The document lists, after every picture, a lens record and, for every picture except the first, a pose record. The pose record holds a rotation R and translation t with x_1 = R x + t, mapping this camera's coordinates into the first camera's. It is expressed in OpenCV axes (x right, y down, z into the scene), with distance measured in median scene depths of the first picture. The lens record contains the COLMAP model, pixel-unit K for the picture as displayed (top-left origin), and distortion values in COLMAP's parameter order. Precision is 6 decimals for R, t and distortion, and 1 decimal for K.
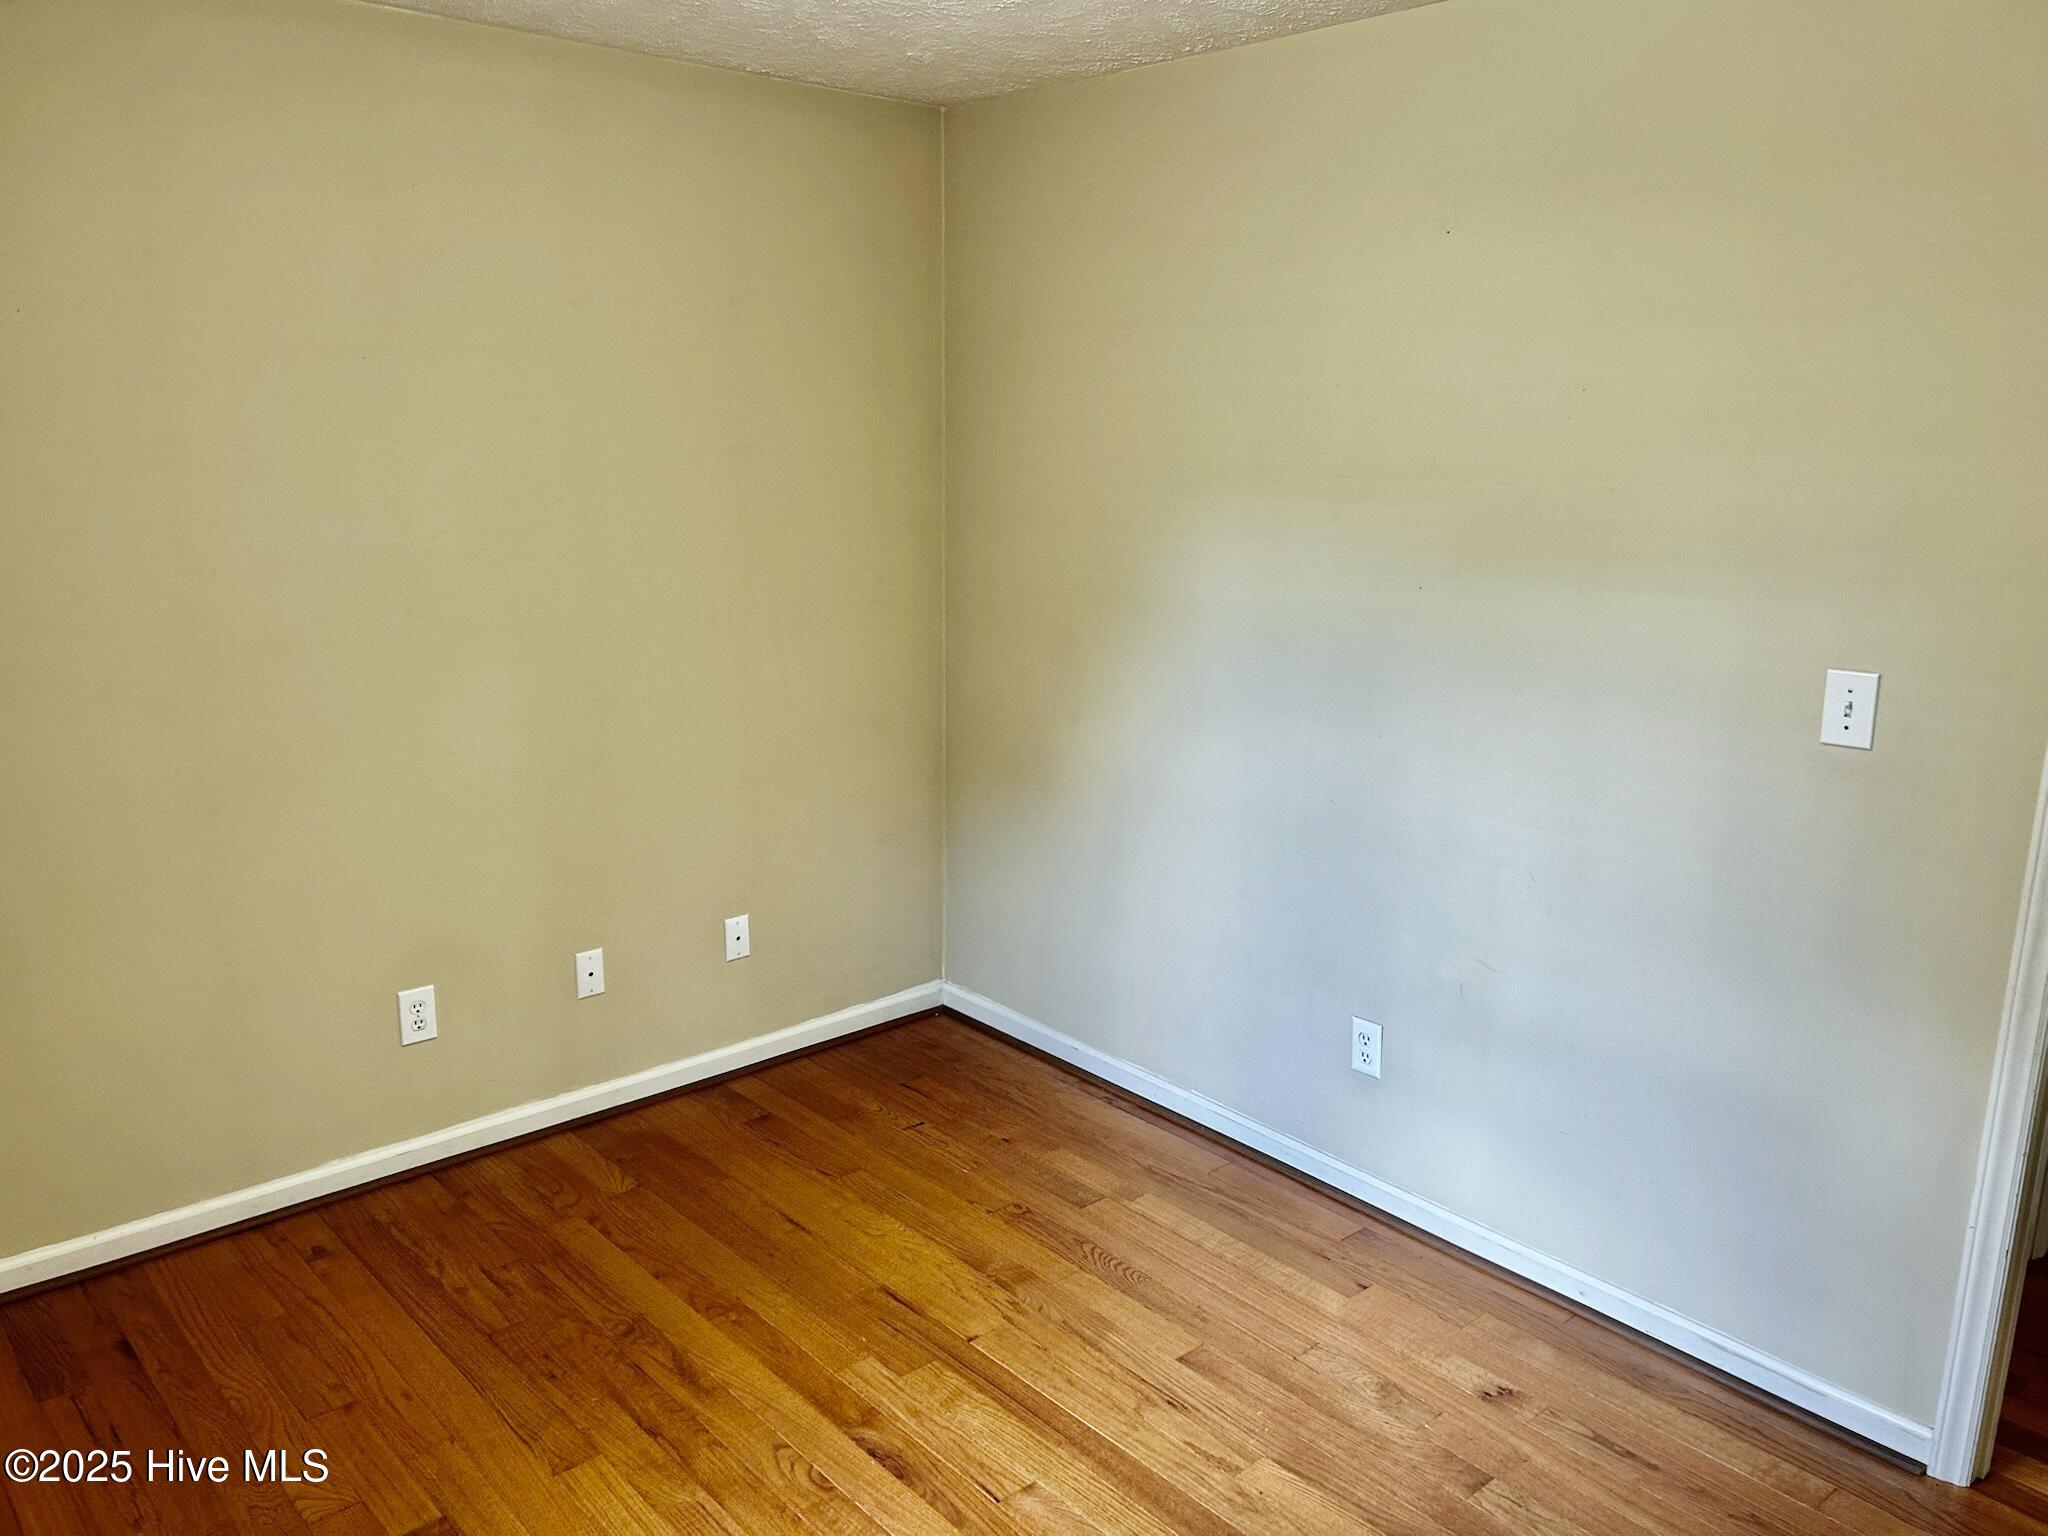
lens RADIAL K [[1596.7, 0, 1040.3], [0, 1596.7, 764.6], [0, 0, 1]] dist [0.058068, -0.026271]
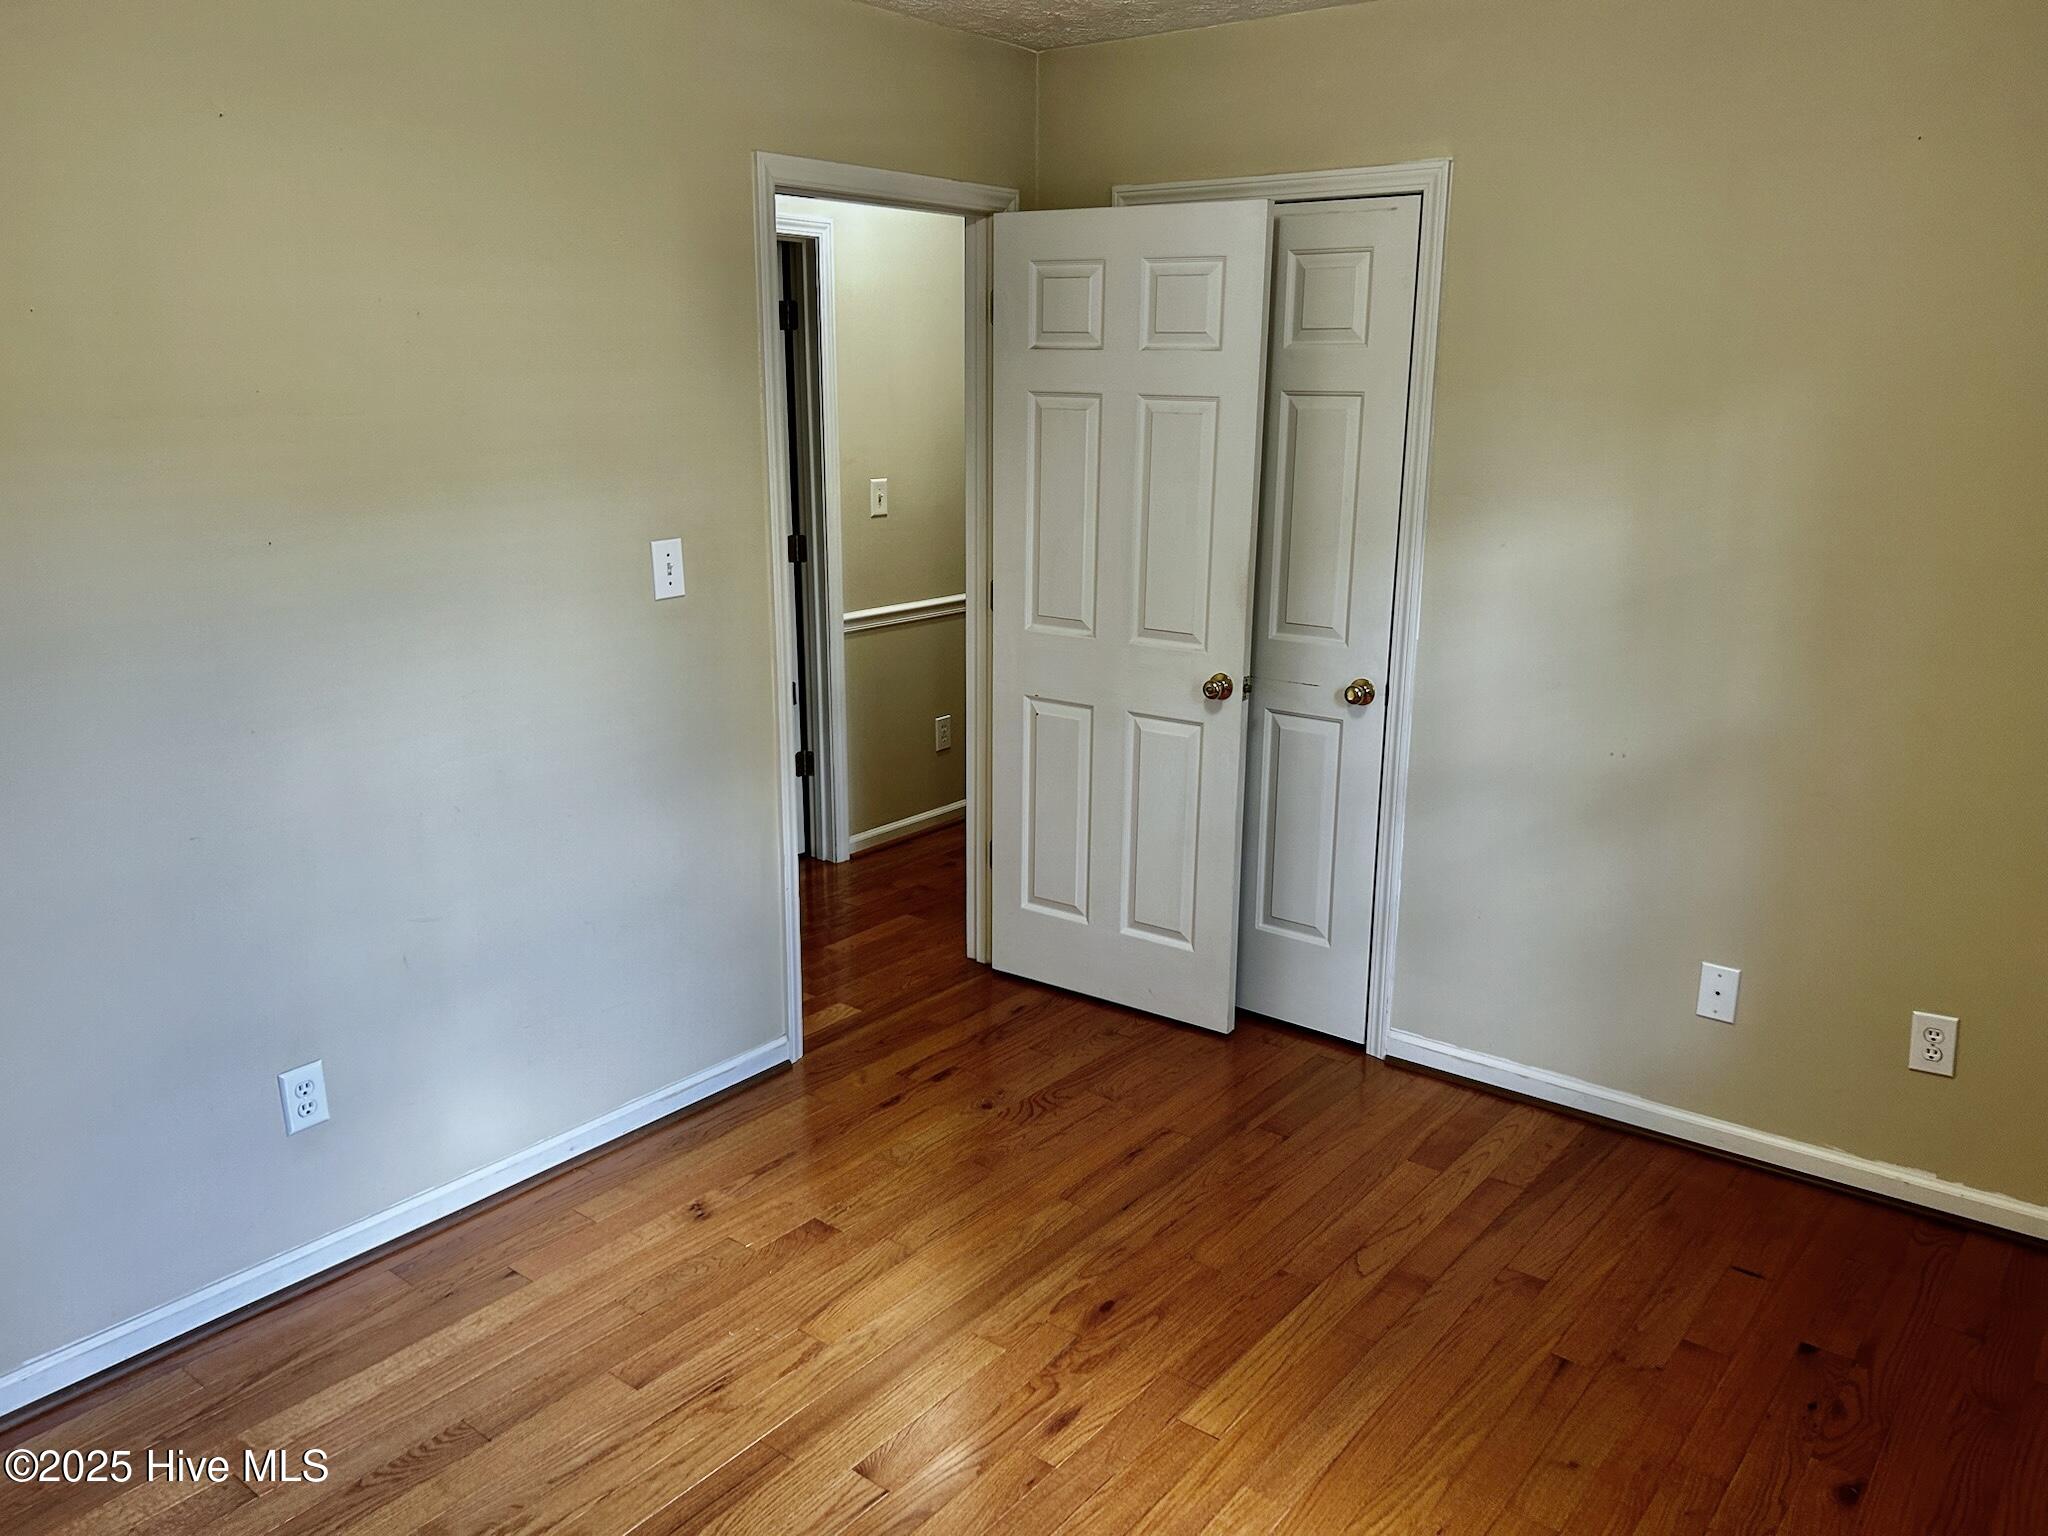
lens RADIAL K [[1596.7, 0, 1022.0], [0, 1596.7, 777.2], [0, 0, 1]] dist [0.058068, -0.026271]
pose [[-0.180567, -0.262611, 0.947856, -0.662631], [0.209037, 0.931434, 0.297882, -0.163796], [-0.961093, 0.251925, -0.113291, 0.732160]]
